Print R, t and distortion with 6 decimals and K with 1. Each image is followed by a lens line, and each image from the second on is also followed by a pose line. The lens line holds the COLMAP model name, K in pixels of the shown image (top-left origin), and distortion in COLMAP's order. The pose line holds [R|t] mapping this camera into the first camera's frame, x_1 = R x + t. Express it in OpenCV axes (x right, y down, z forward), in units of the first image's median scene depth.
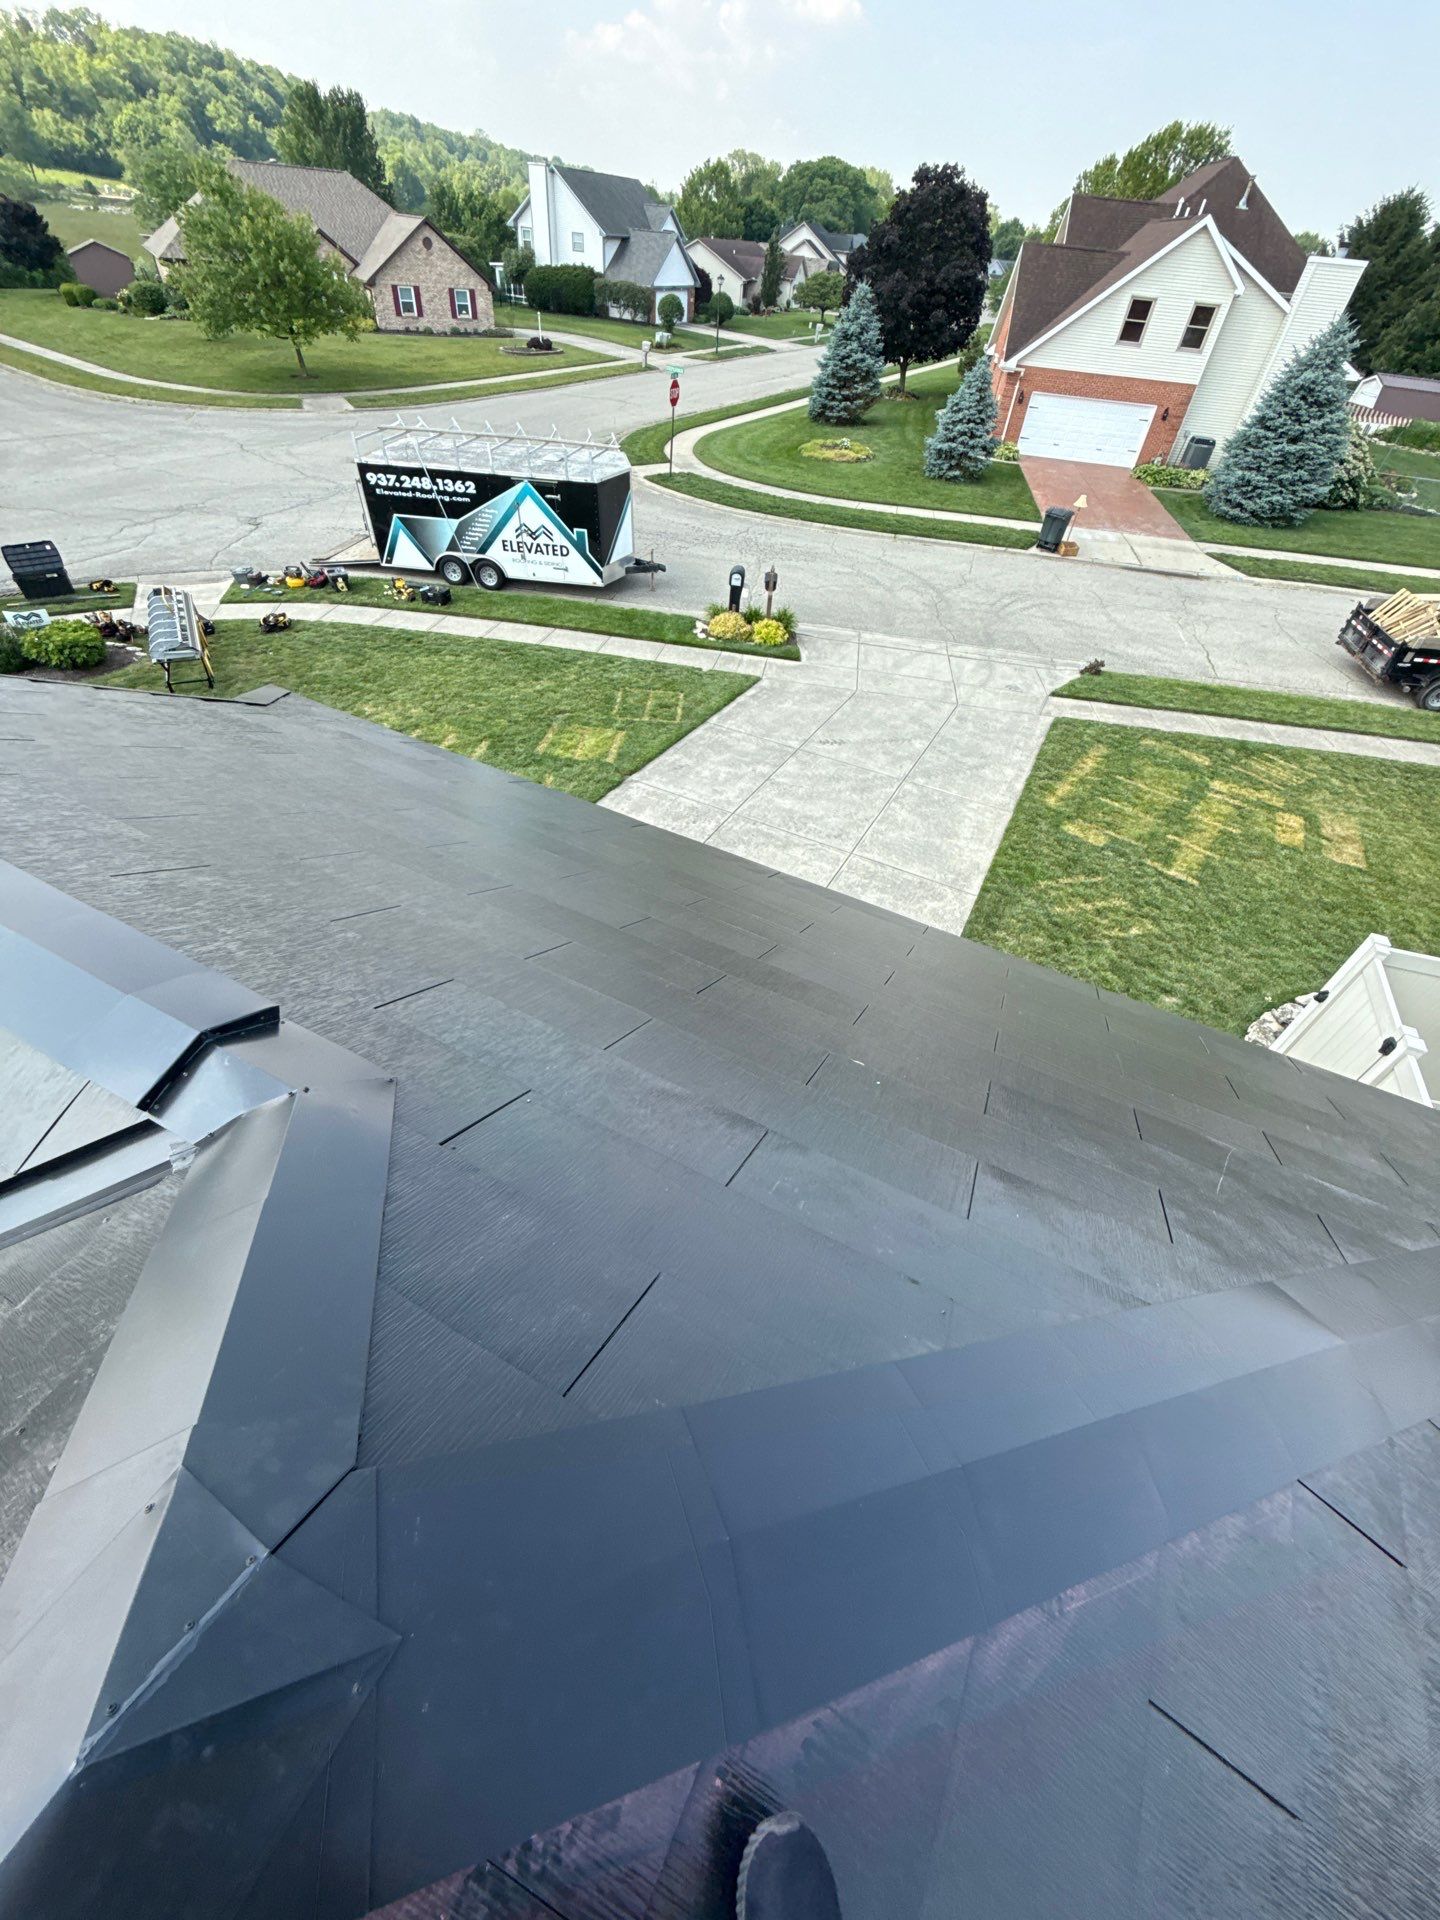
lens RADIAL K [[767.6, 0, 720.0], [0, 767.6, 960.0], [0, 0, 1]] dist [-0.000262, -0.000212]
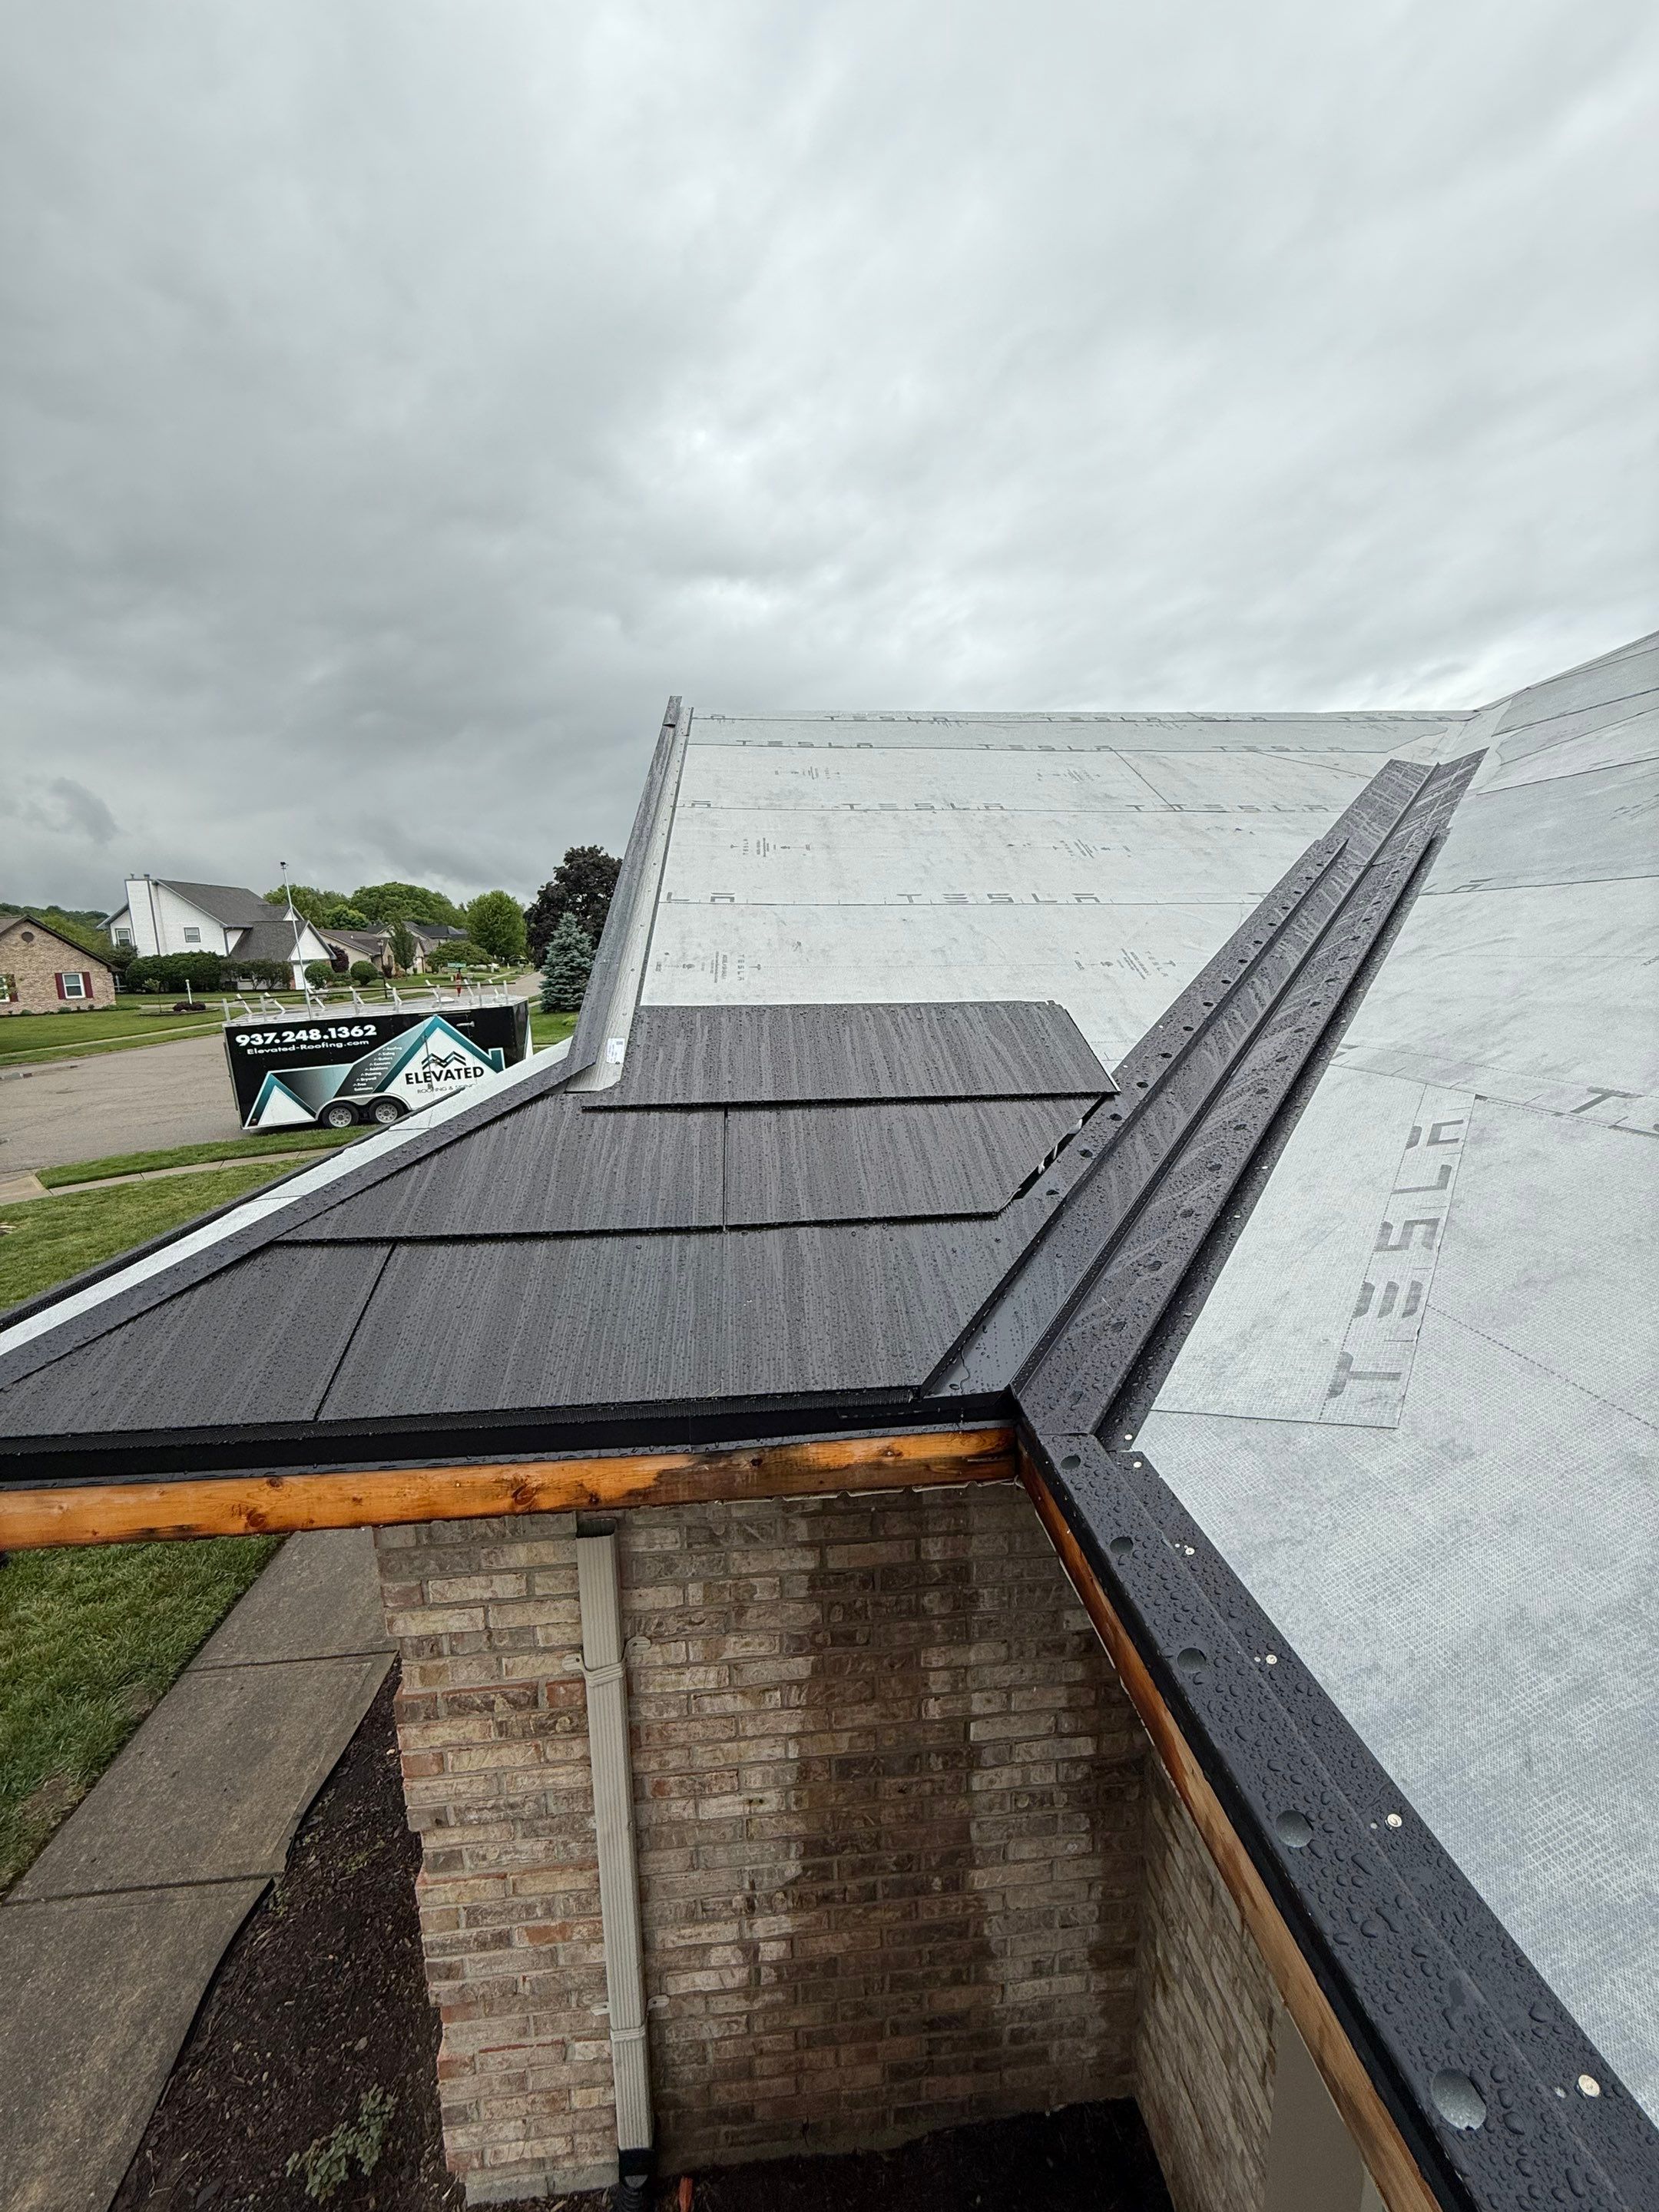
lens RADIAL K [[884.4, 0, 829.5], [0, 884.4, 1106.0], [0, 0, 1]] dist [-0.000262, -0.000212]
pose [[0.840777, -0.183042, 0.509499, -0.266253], [0.425470, 0.805348, -0.412783, 0.104154], [-0.334768, 0.563835, 0.754997, 0.013188]]
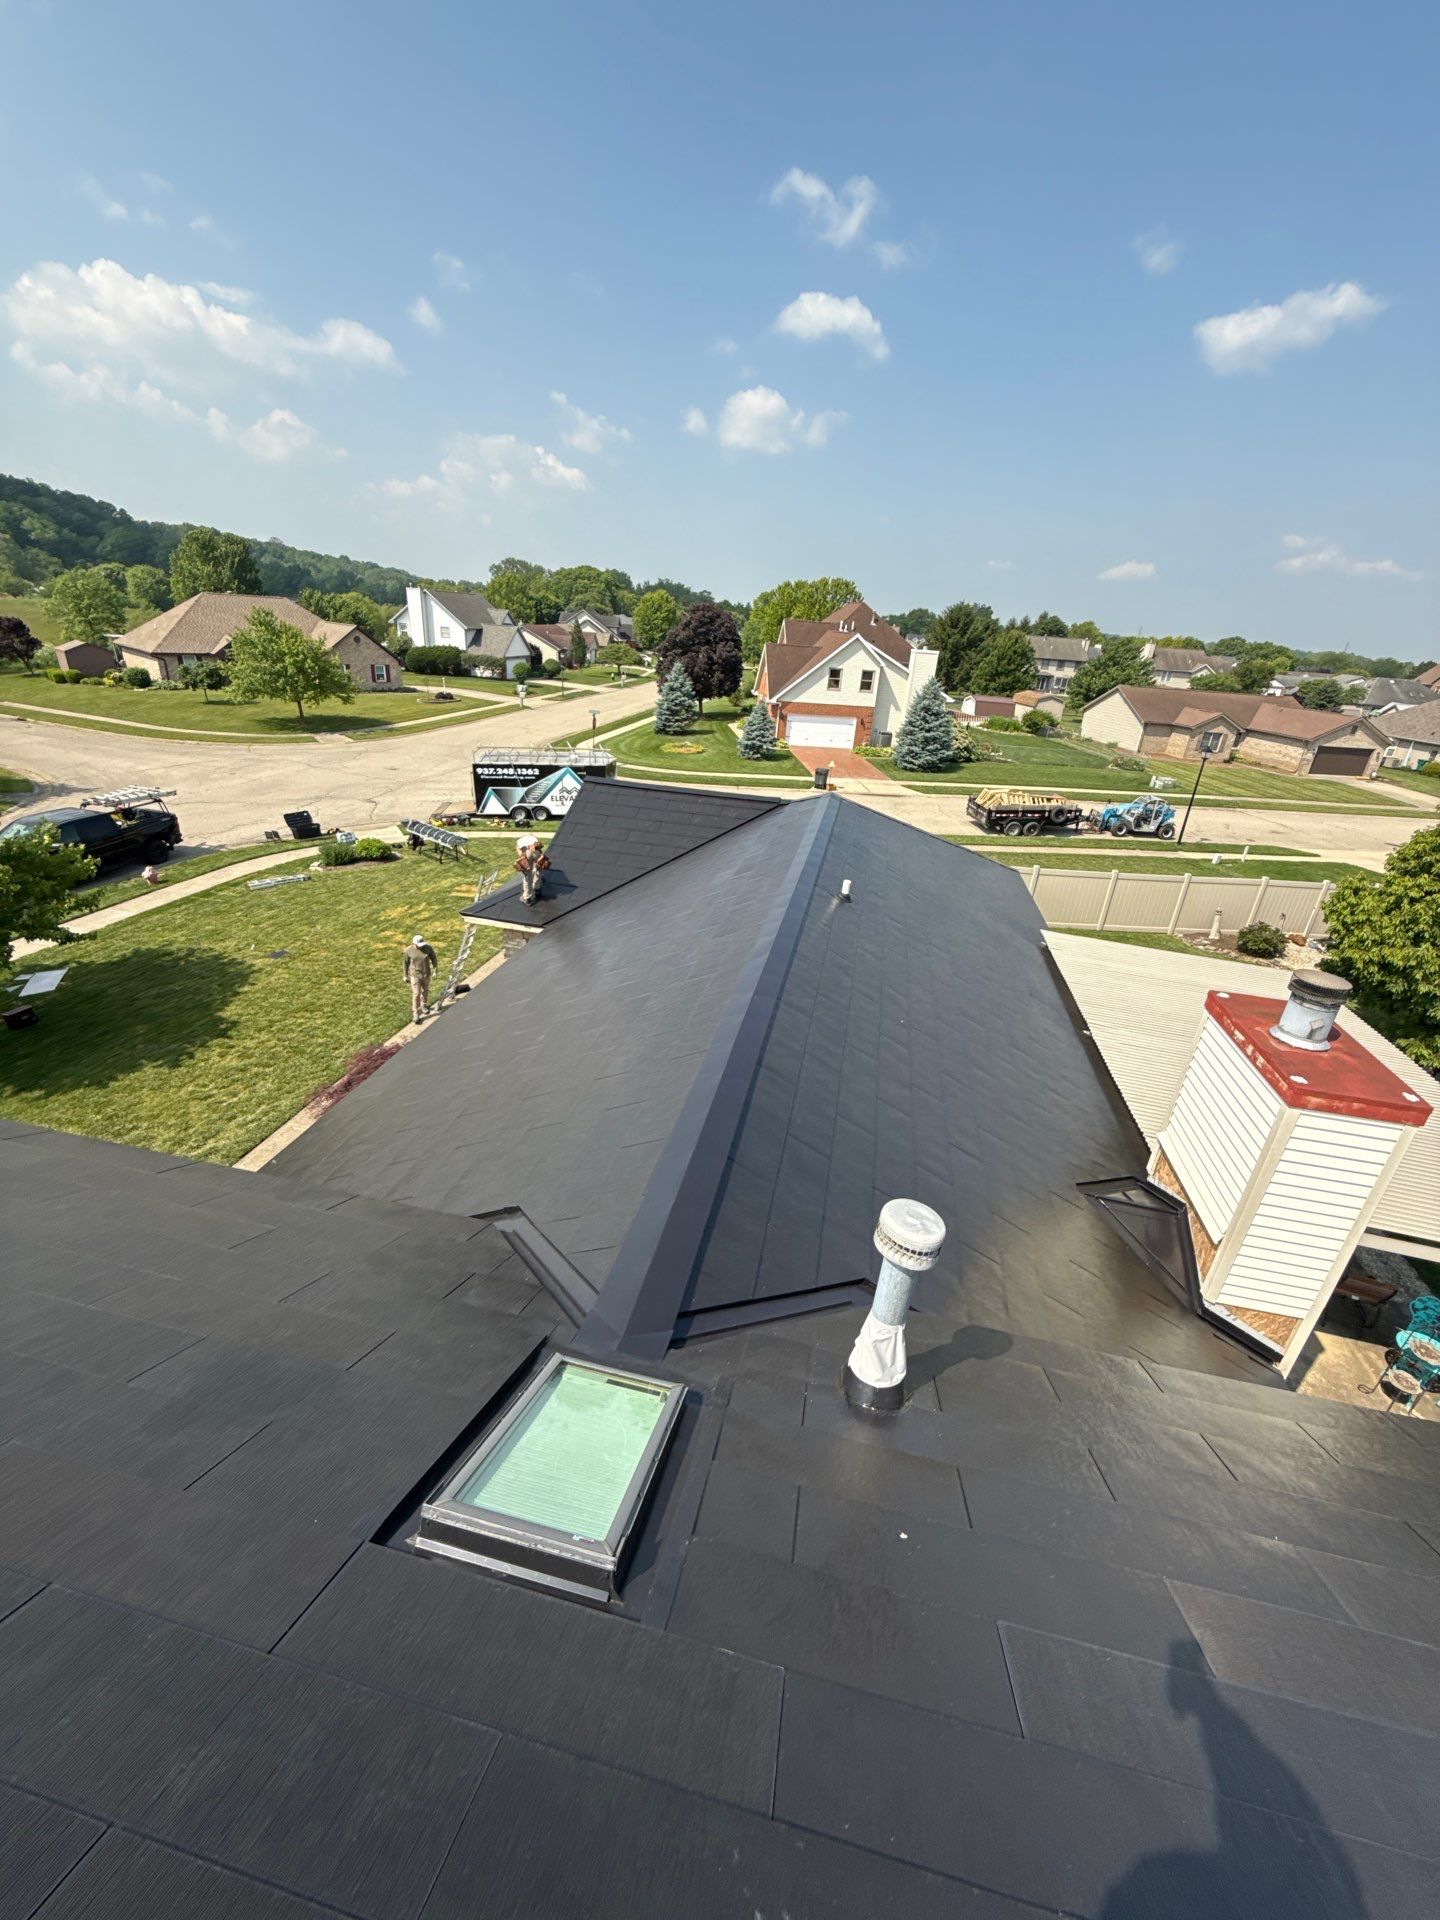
lens RADIAL K [[767.6, 0, 720.0], [0, 767.6, 960.0], [0, 0, 1]] dist [-0.000262, -0.000212]
pose [[0.963278, -0.116290, 0.242018, -0.252352], [0.187186, 0.937052, -0.294780, 0.294020], [-0.192503, 0.329257, 0.924409, -0.435468]]
